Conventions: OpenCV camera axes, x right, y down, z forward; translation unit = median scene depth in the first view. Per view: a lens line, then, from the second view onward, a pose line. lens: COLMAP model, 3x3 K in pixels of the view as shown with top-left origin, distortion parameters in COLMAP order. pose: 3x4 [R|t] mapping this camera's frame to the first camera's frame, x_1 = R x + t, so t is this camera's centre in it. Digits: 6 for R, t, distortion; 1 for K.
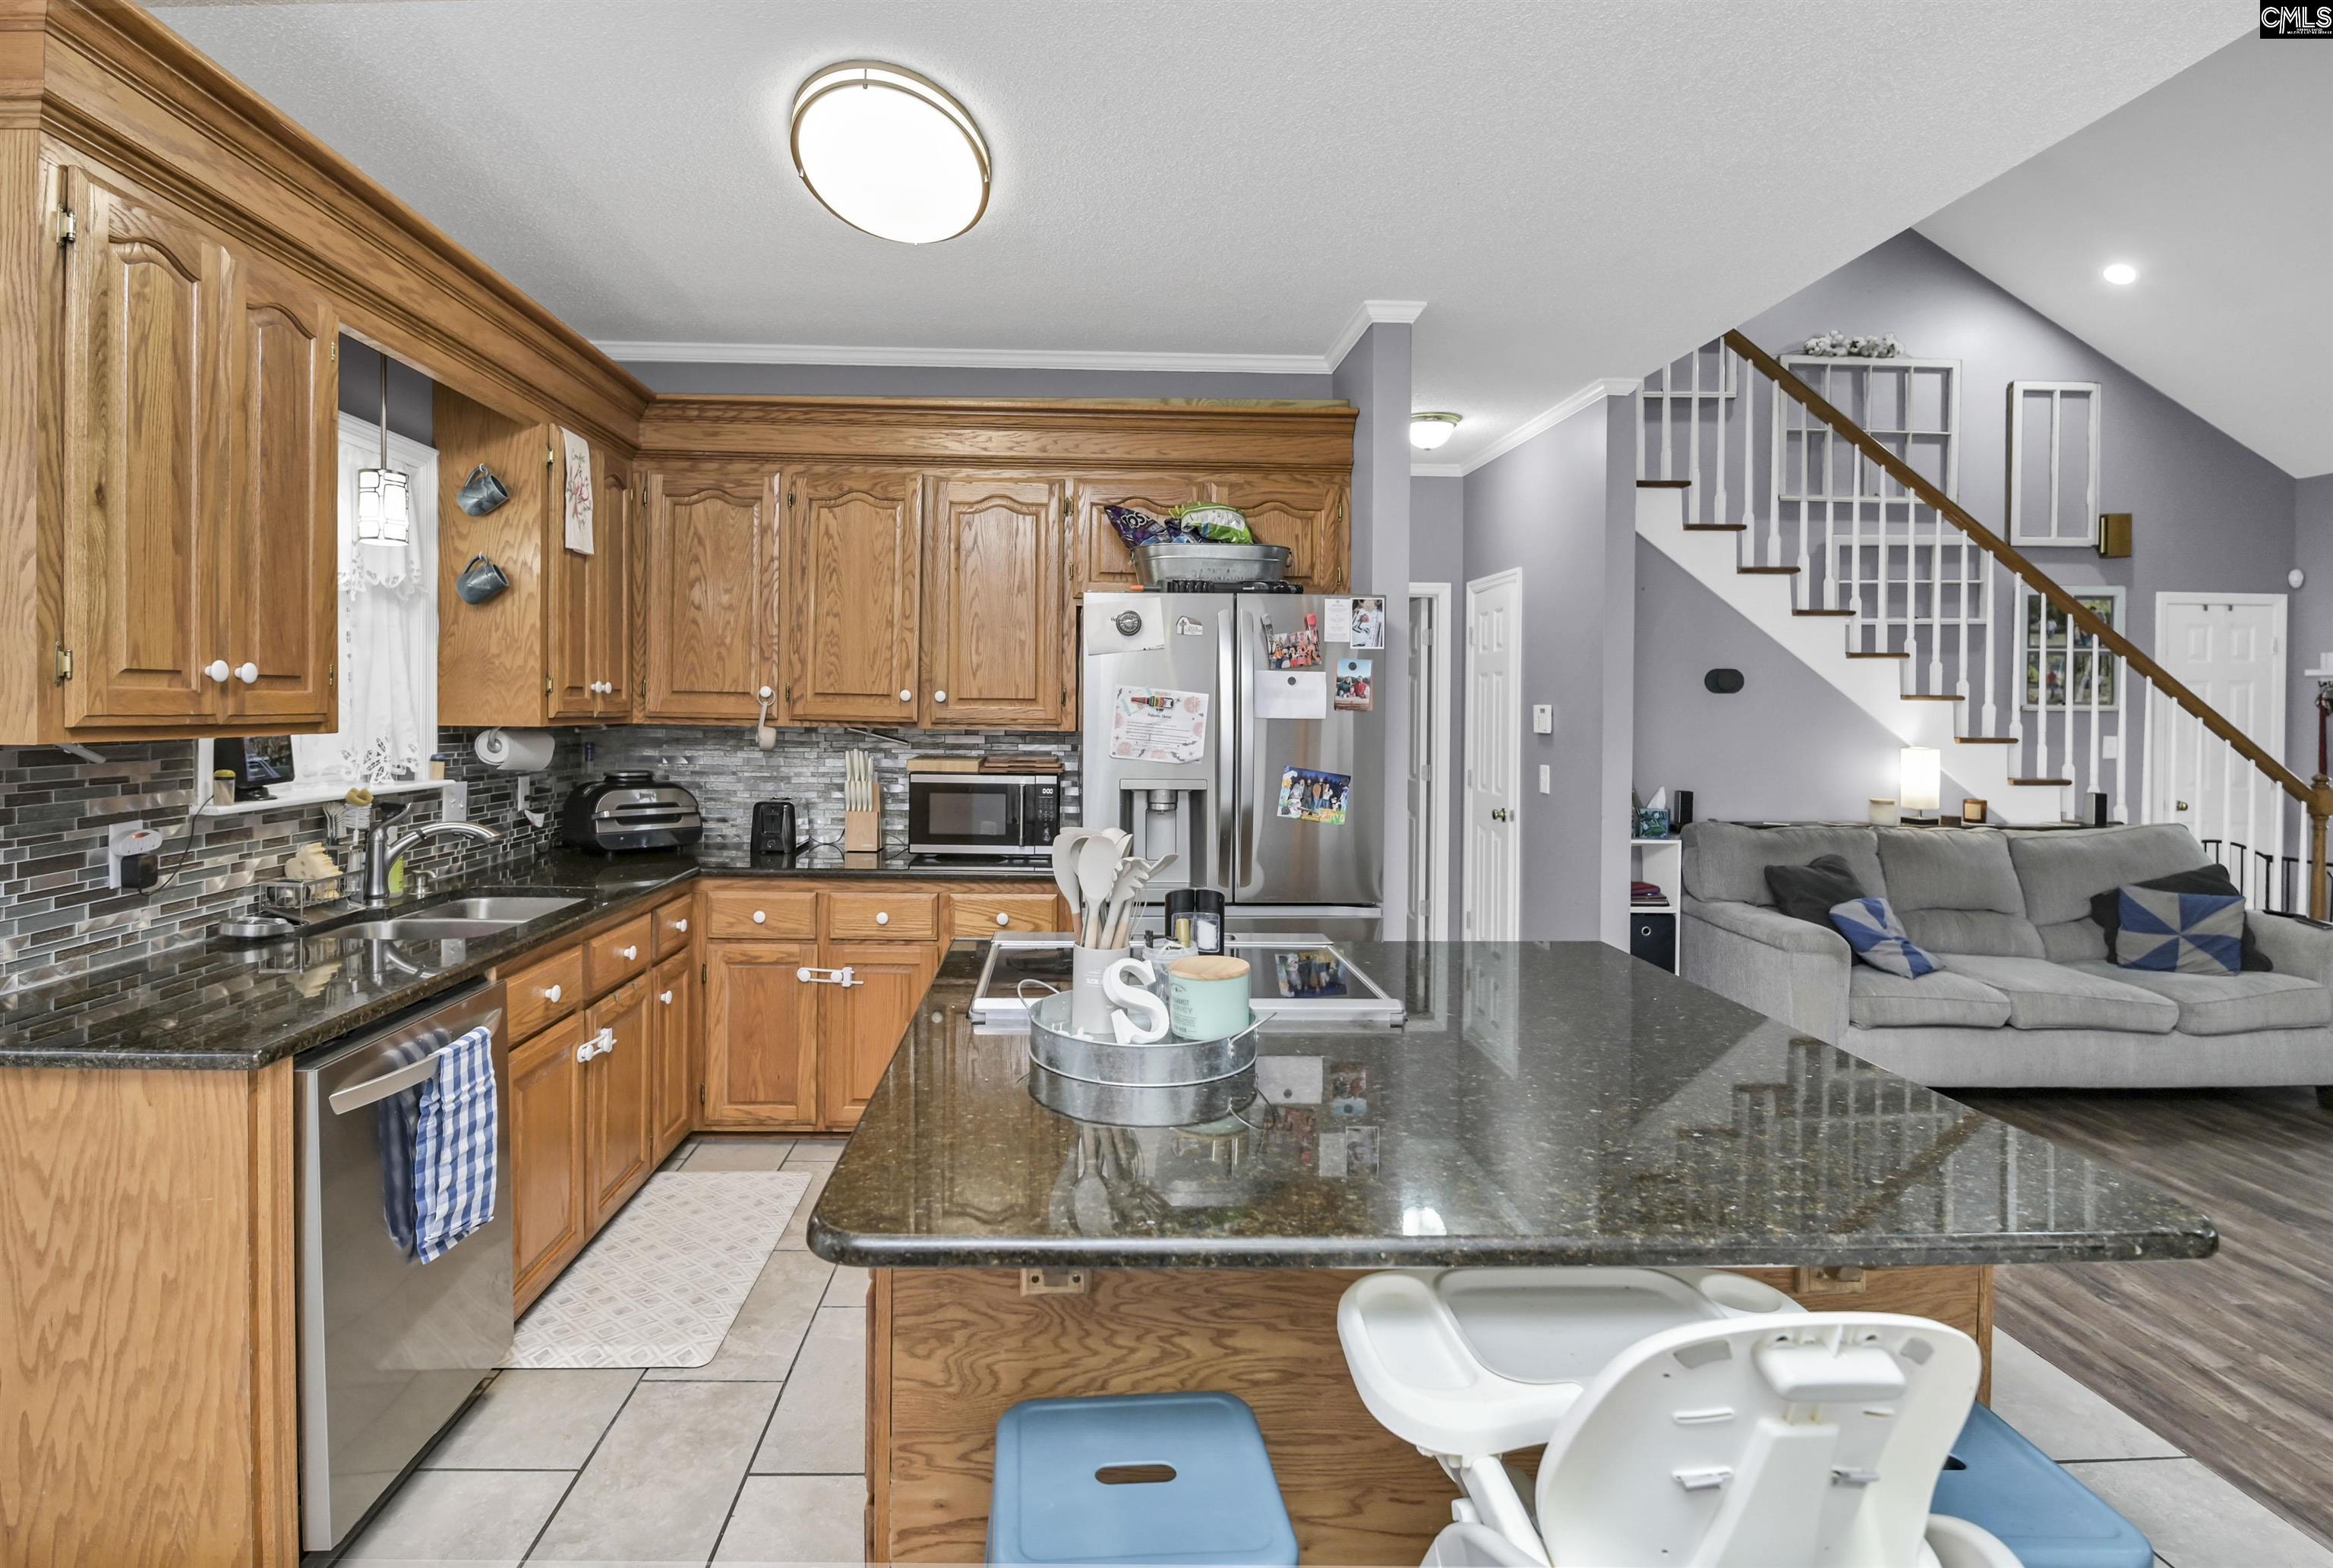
lens RADIAL K [[1166.2, 0, 1101.1], [0, 1166.2, 713.5], [0, 0, 1]] dist [-0.002257, -0.000621]
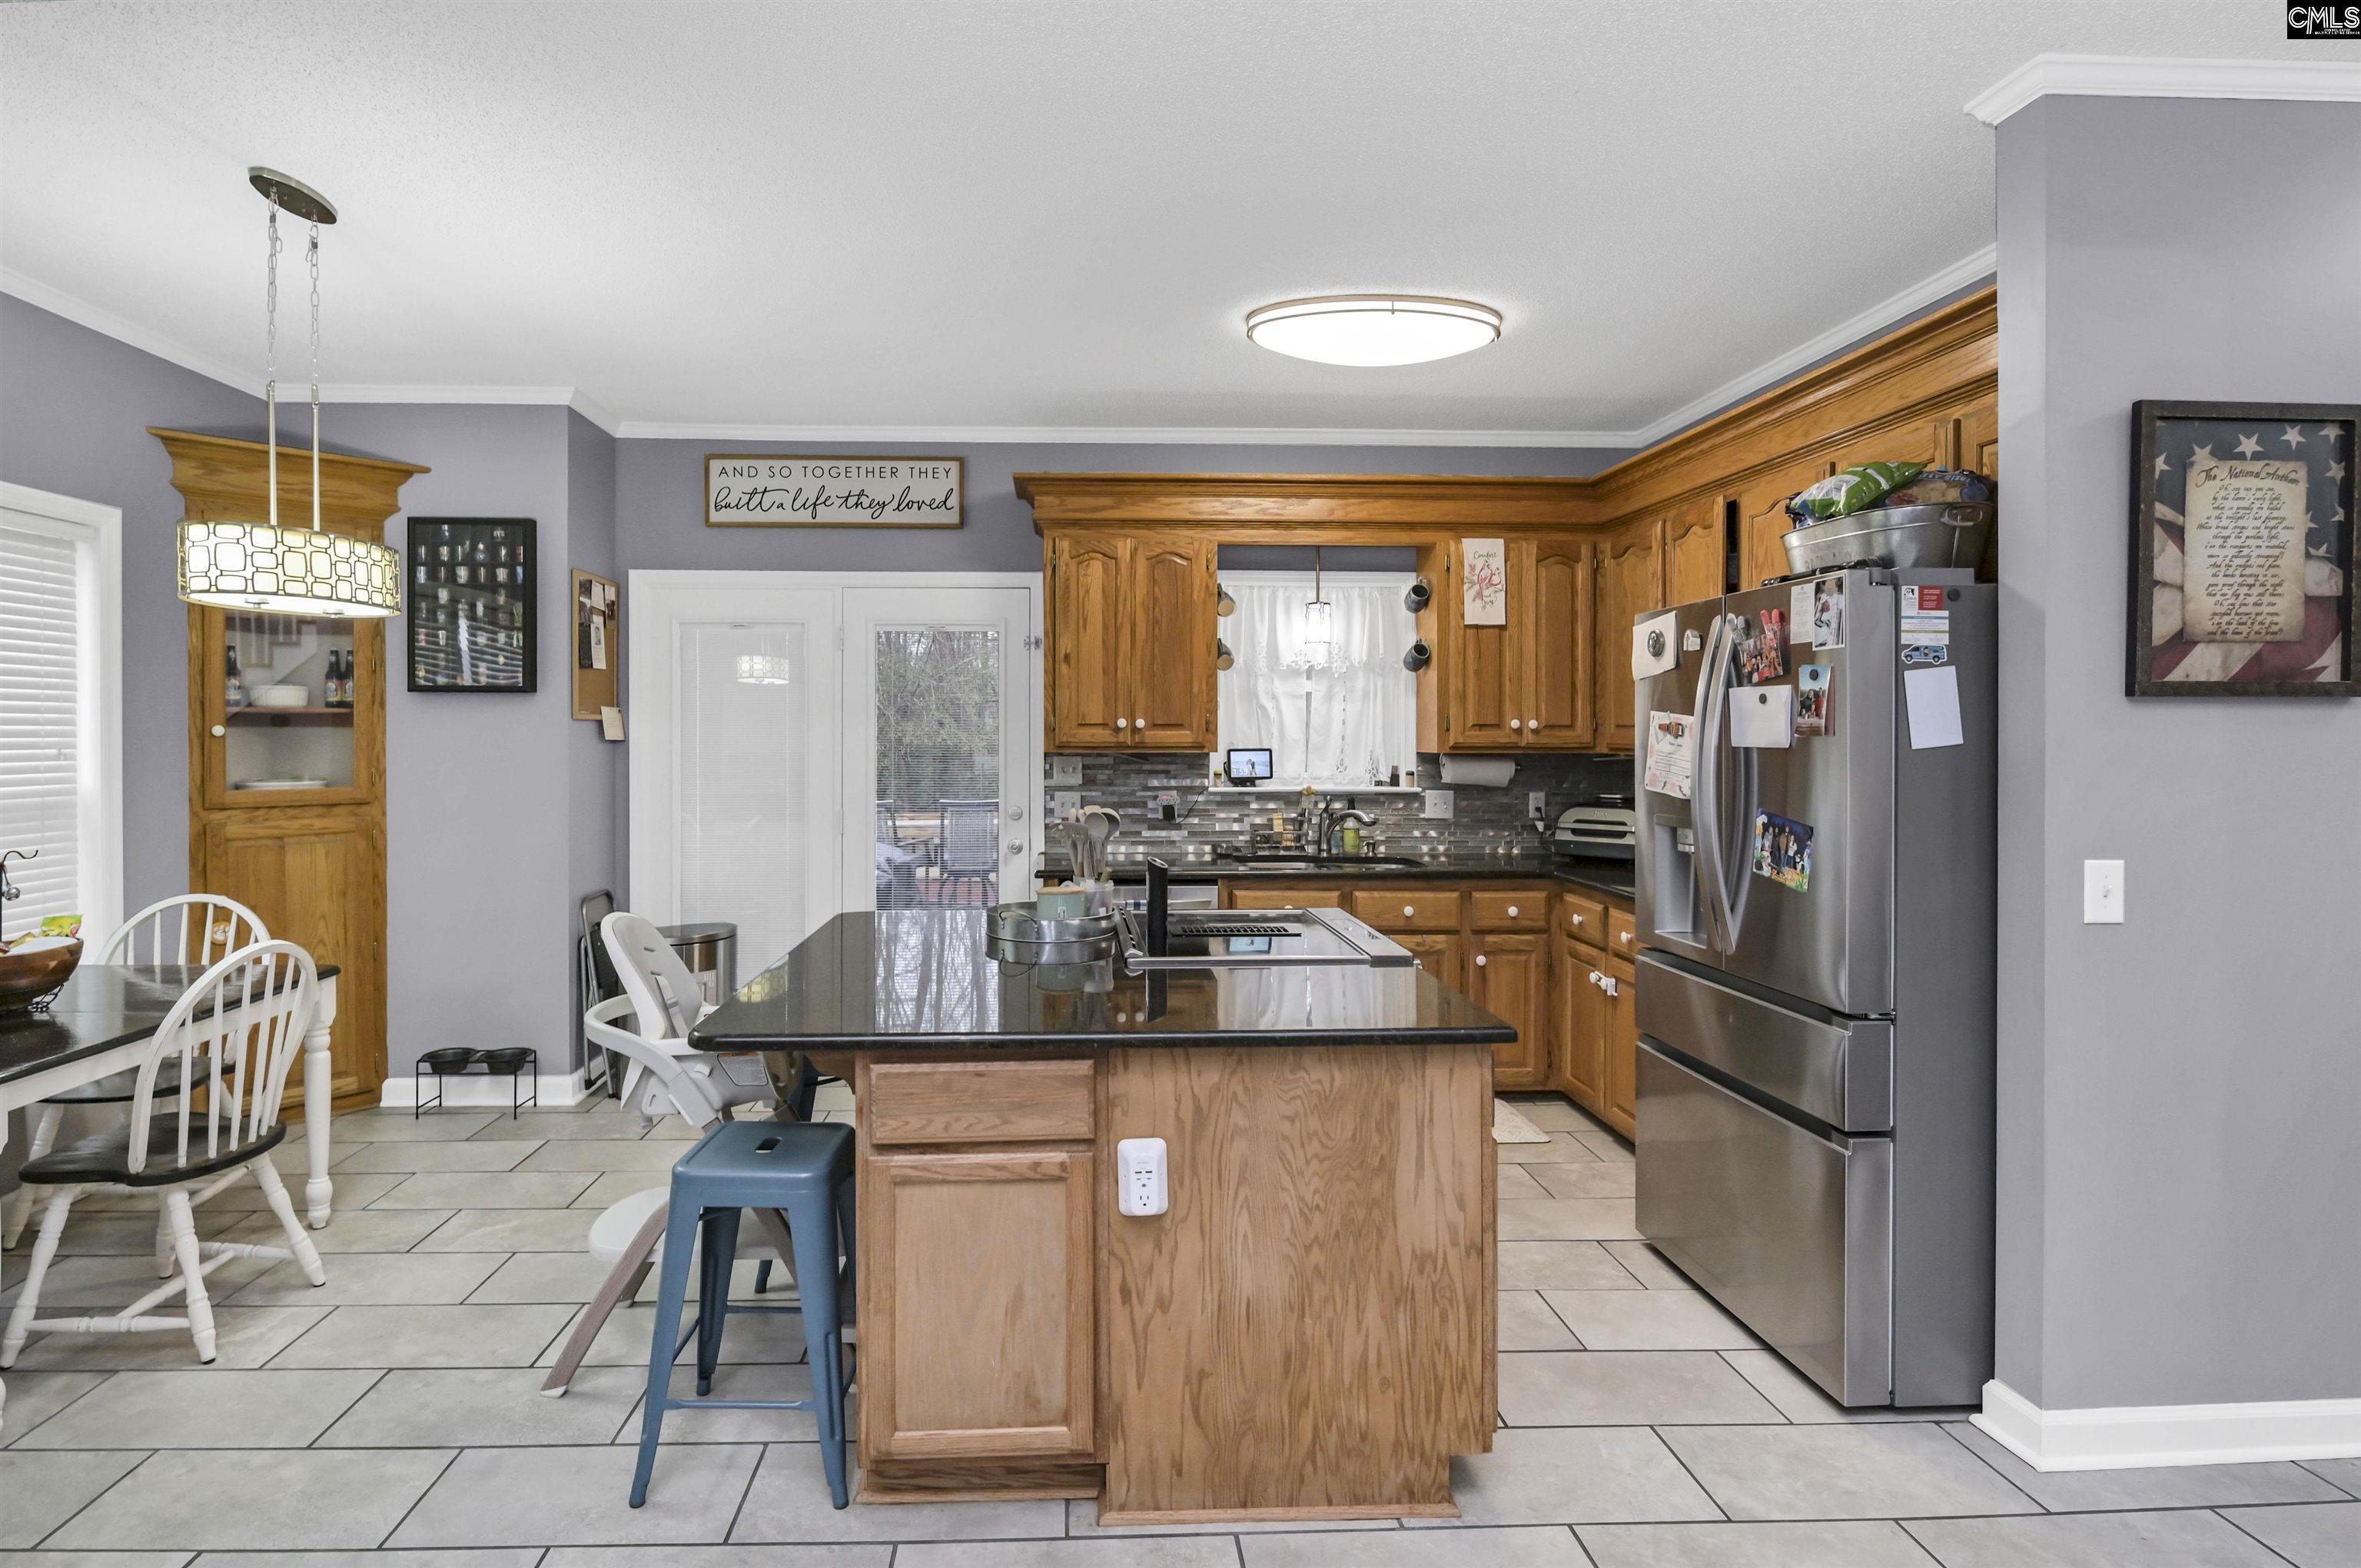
lens RADIAL K [[1196.5, 0, 1113.2], [0, 1196.5, 747.3], [0, 0, 1]] dist [-0.001275, -0.000726]
pose [[0.014285, -0.000563, -0.999898, 0.951997], [-0.006725, 0.999977, -0.000659, 0.007668], [0.999875, 0.006734, 0.014281, 0.555521]]
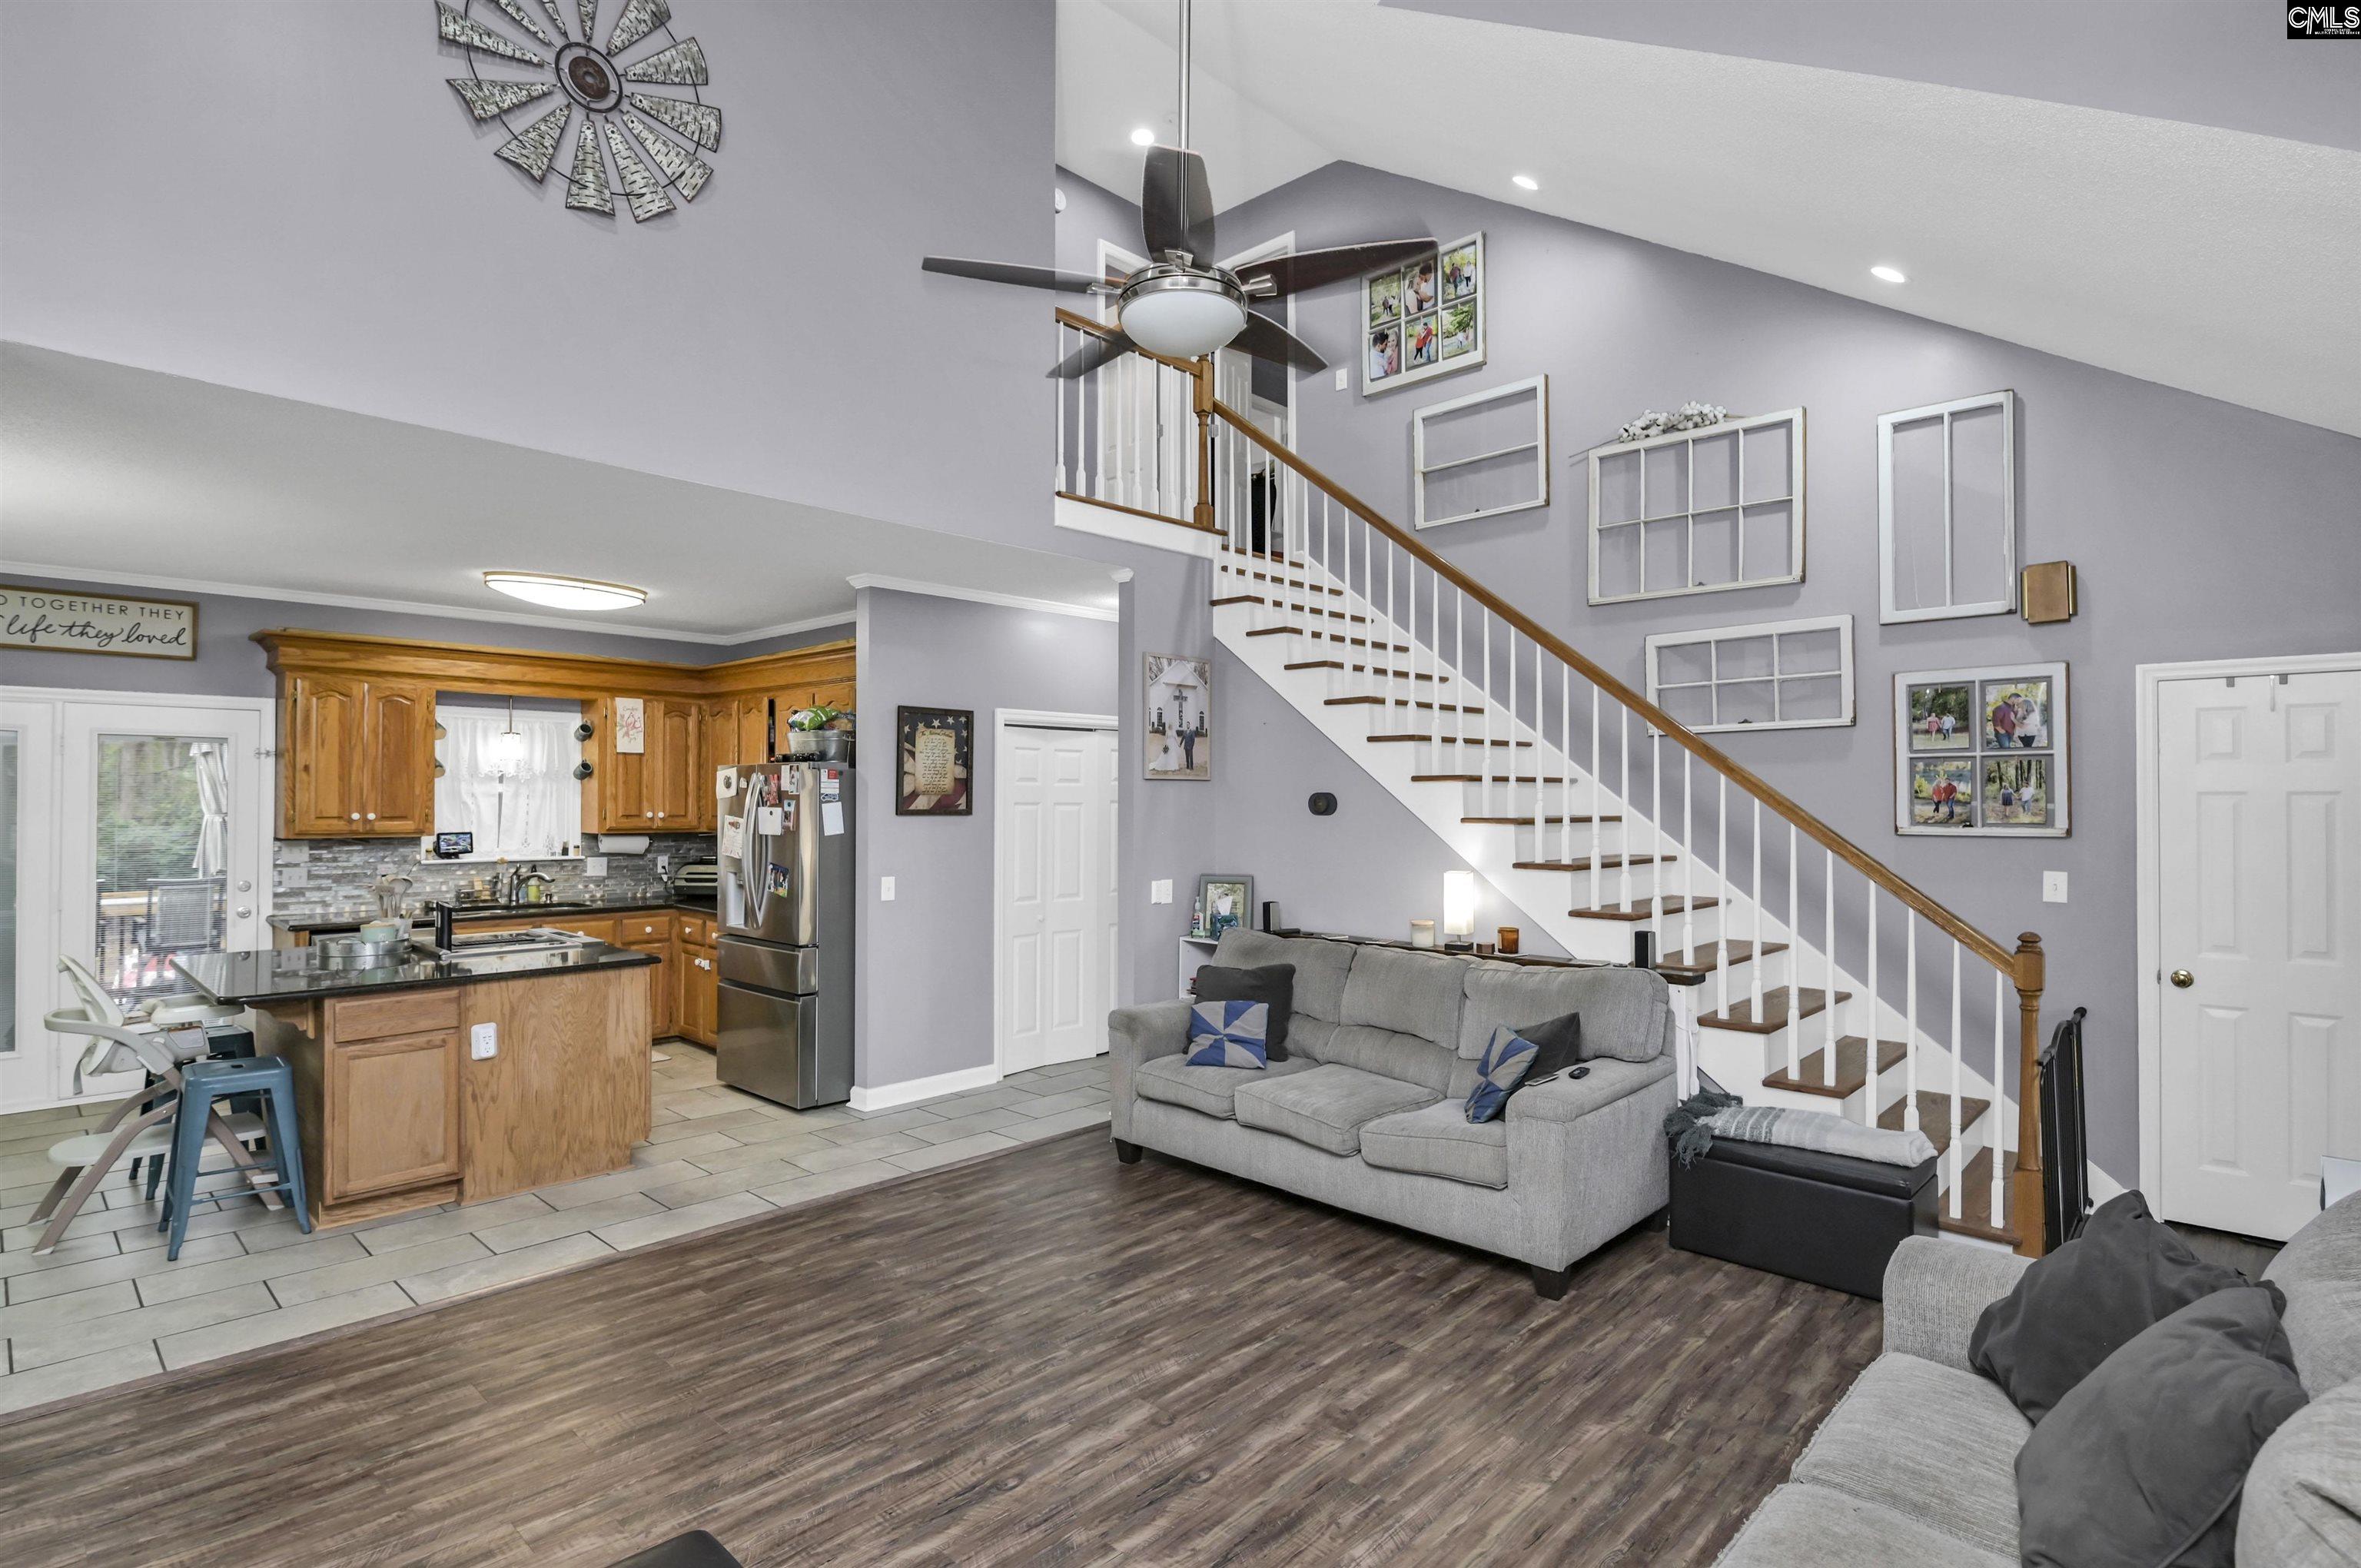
lens RADIAL K [[1154.1, 0, 1180.5], [0, 1154.1, 784.0], [0, 0, 1]] dist [0.000716, -0.009347]
pose [[0.706747, -0.015951, -0.707286, 1.812550], [-0.001202, 0.999717, -0.023748, -0.031083], [0.707465, 0.017634, 0.706528, 0.213370]]
